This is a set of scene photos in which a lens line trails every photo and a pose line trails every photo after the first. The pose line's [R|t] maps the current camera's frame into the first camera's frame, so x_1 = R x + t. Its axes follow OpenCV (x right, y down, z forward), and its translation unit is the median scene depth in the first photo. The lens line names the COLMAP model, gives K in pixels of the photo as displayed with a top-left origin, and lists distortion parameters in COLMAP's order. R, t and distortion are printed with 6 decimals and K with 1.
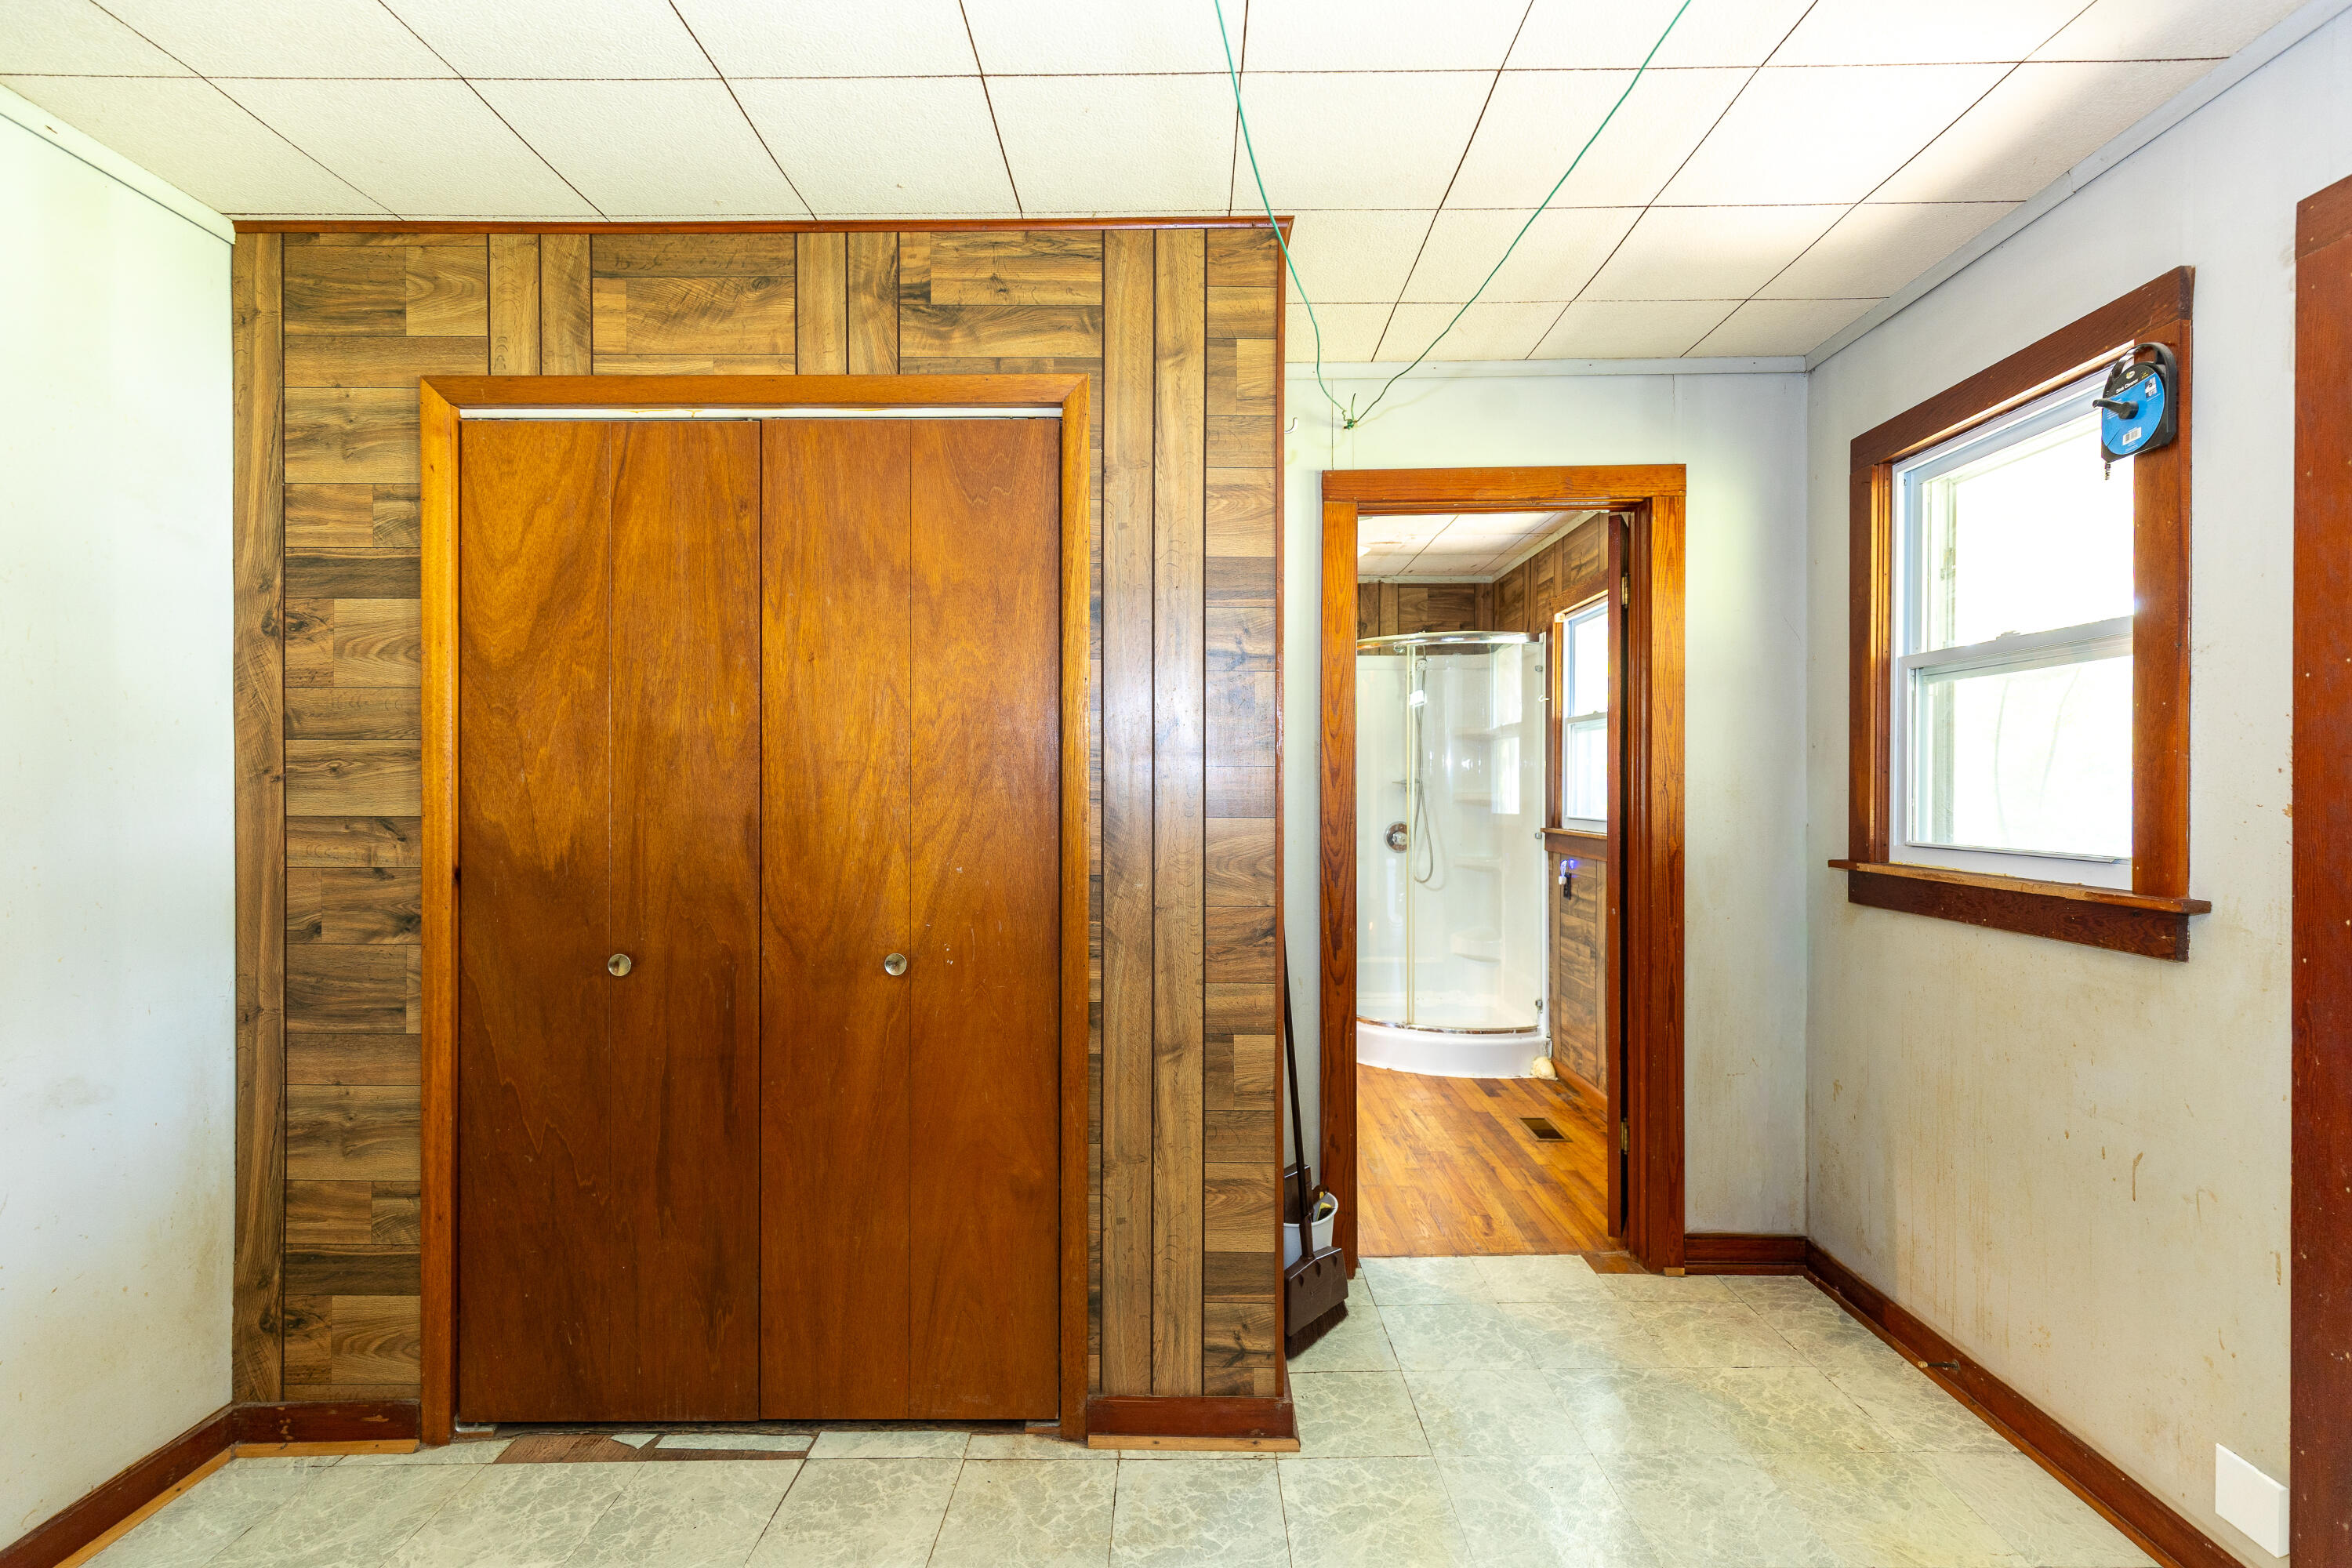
lens RADIAL K [[1074.1, 0, 1178.3], [0, 1074.1, 788.2], [0, 0, 1]] dist [0.004885, 0.000505]
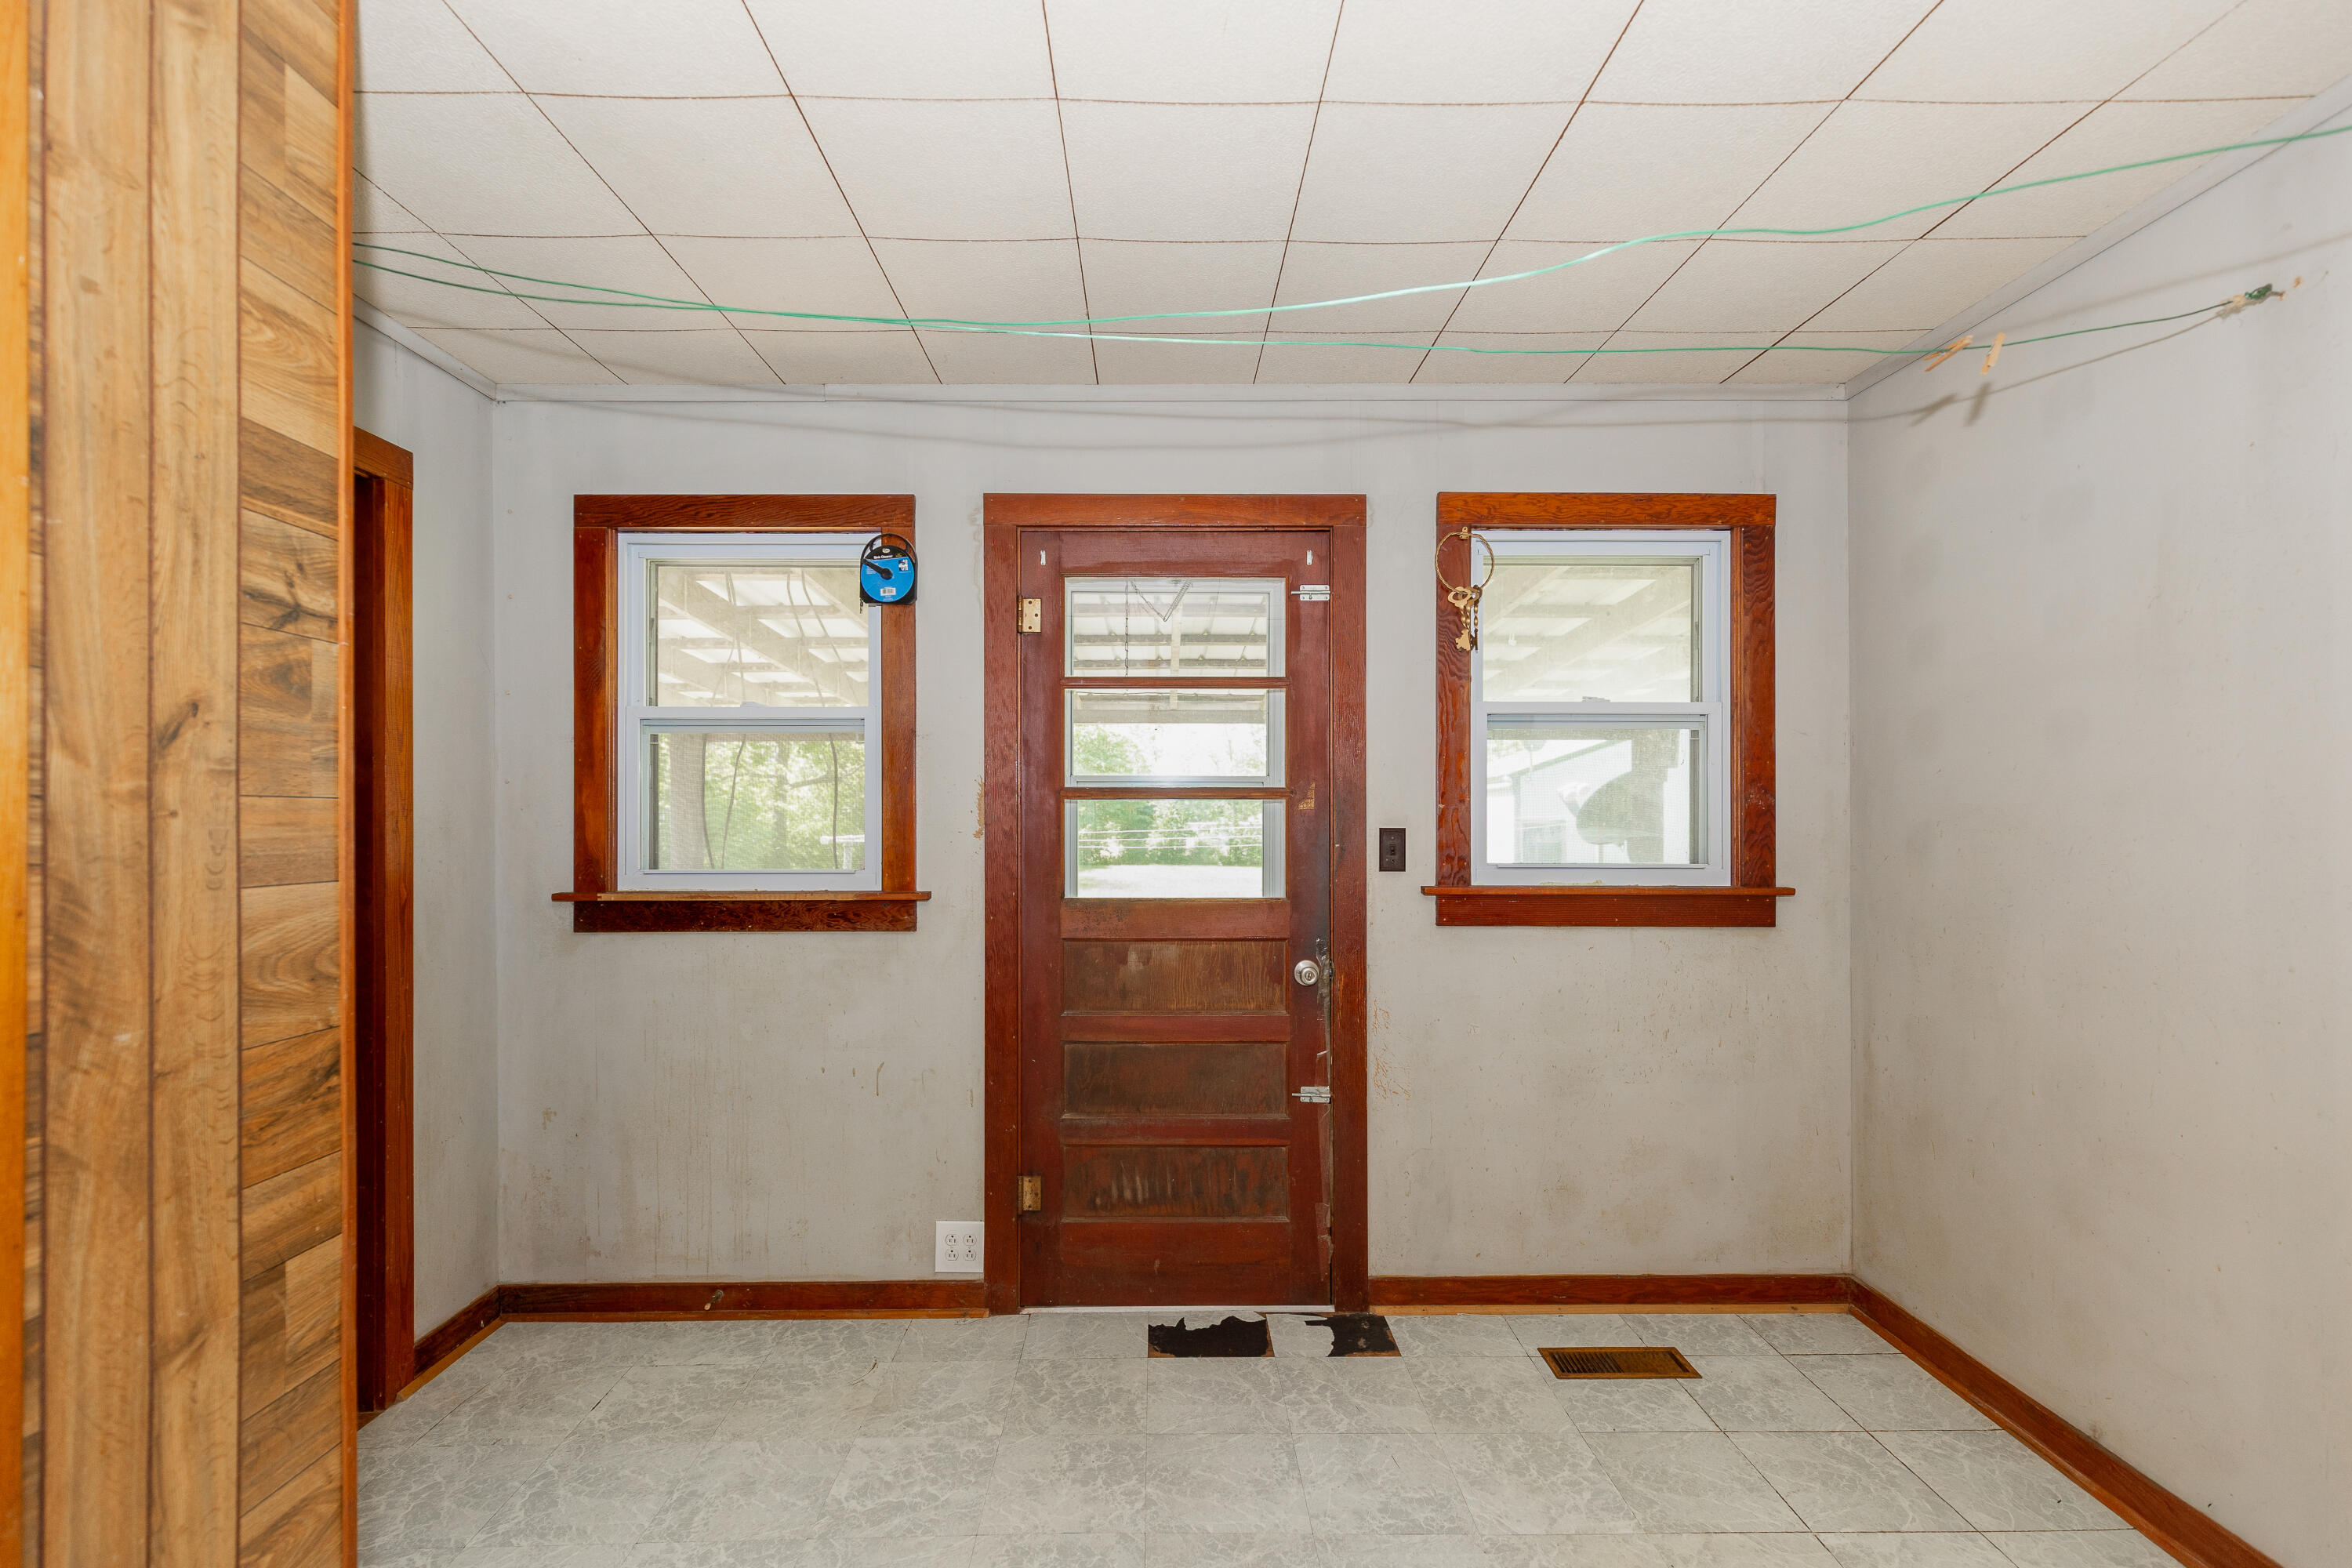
lens RADIAL K [[1074.1, 0, 1172.5], [0, 1074.1, 806.7], [0, 0, 1]] dist [0.004885, 0.000505]
pose [[-0.022989, 0.005840, 0.999719, -0.538910], [0.004893, 0.999972, -0.005728, -0.009295], [-0.999724, 0.004760, -0.023017, 0.535447]]
